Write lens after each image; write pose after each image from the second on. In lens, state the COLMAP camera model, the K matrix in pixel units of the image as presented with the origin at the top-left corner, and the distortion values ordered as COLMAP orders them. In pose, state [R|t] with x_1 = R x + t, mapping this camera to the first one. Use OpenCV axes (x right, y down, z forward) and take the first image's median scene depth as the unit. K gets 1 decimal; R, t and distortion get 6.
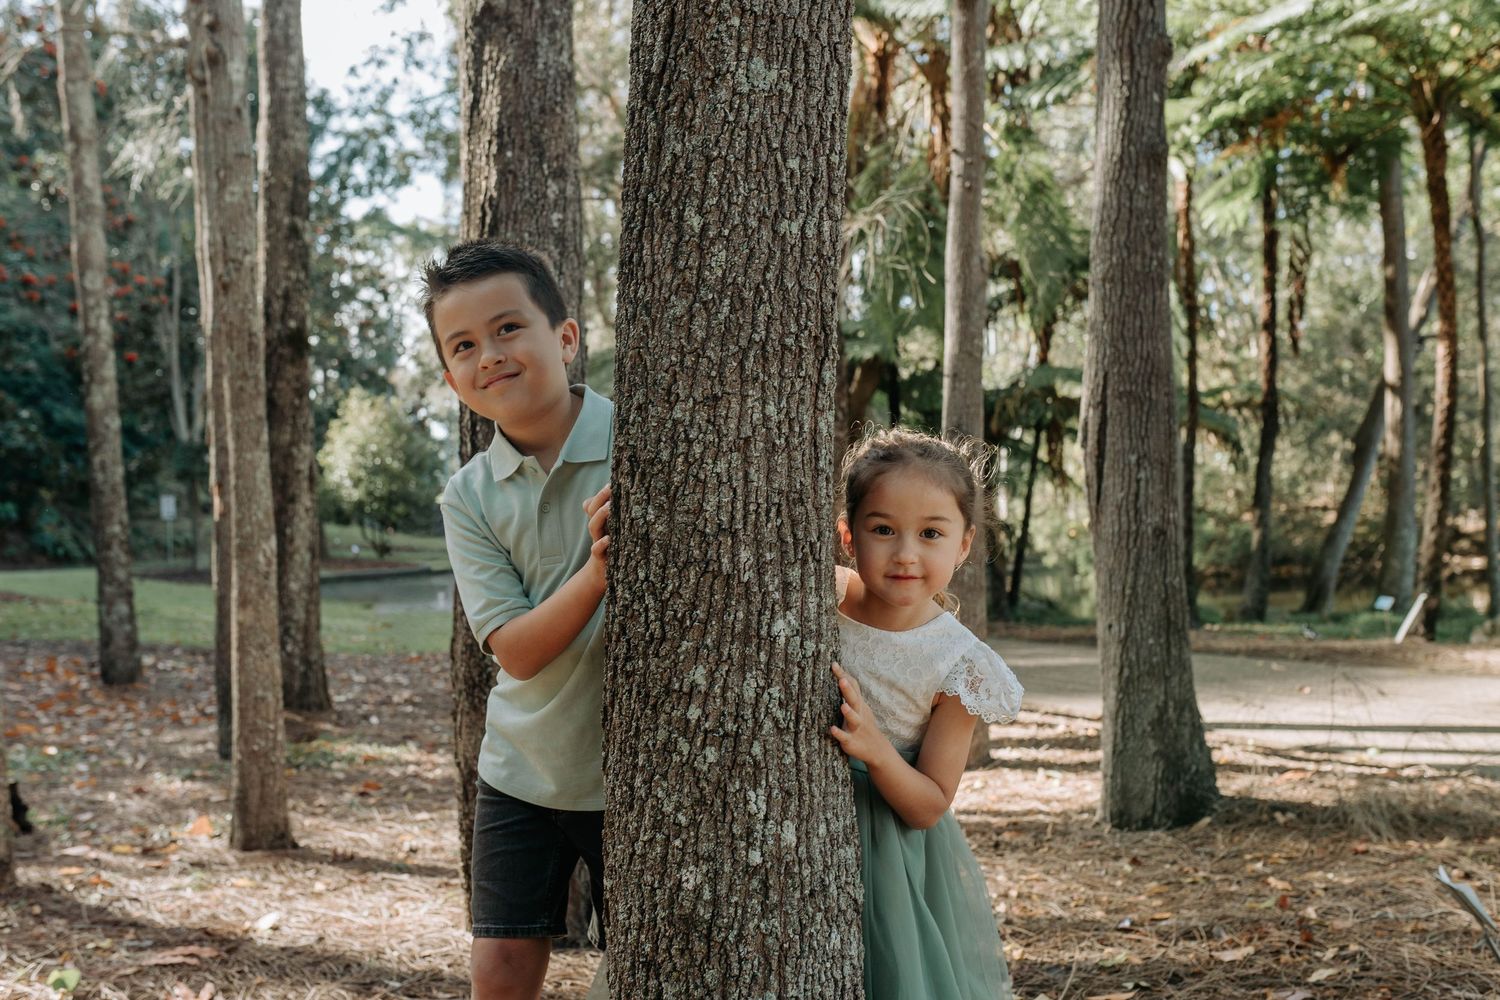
lens RADIAL K [[1464.1, 0, 755.1], [0, 1464.1, 503.9], [0, 0, 1]] dist [-0.033851, 0.000000]
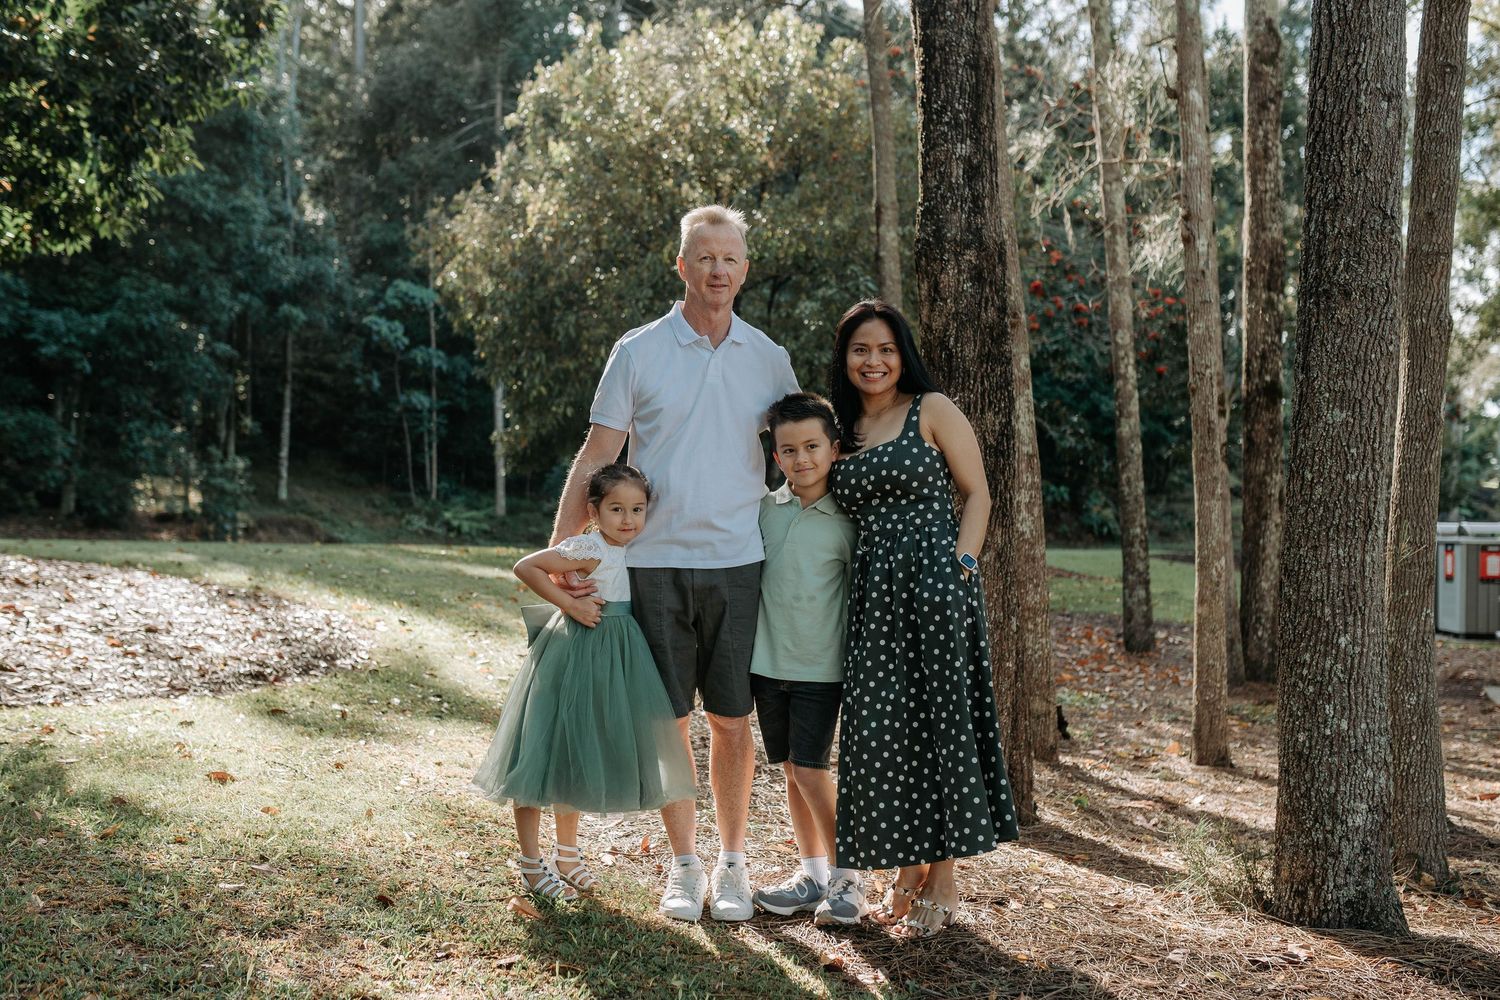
lens RADIAL K [[1464.1, 0, 752.8], [0, 1464.1, 498.9], [0, 0, 1]] dist [-0.033851, 0.000000]
pose [[0.775245, 0.018113, -0.631400, 0.278509], [-0.012020, 0.999831, 0.013924, -0.062001], [0.631546, -0.003205, 0.775332, -0.536940]]
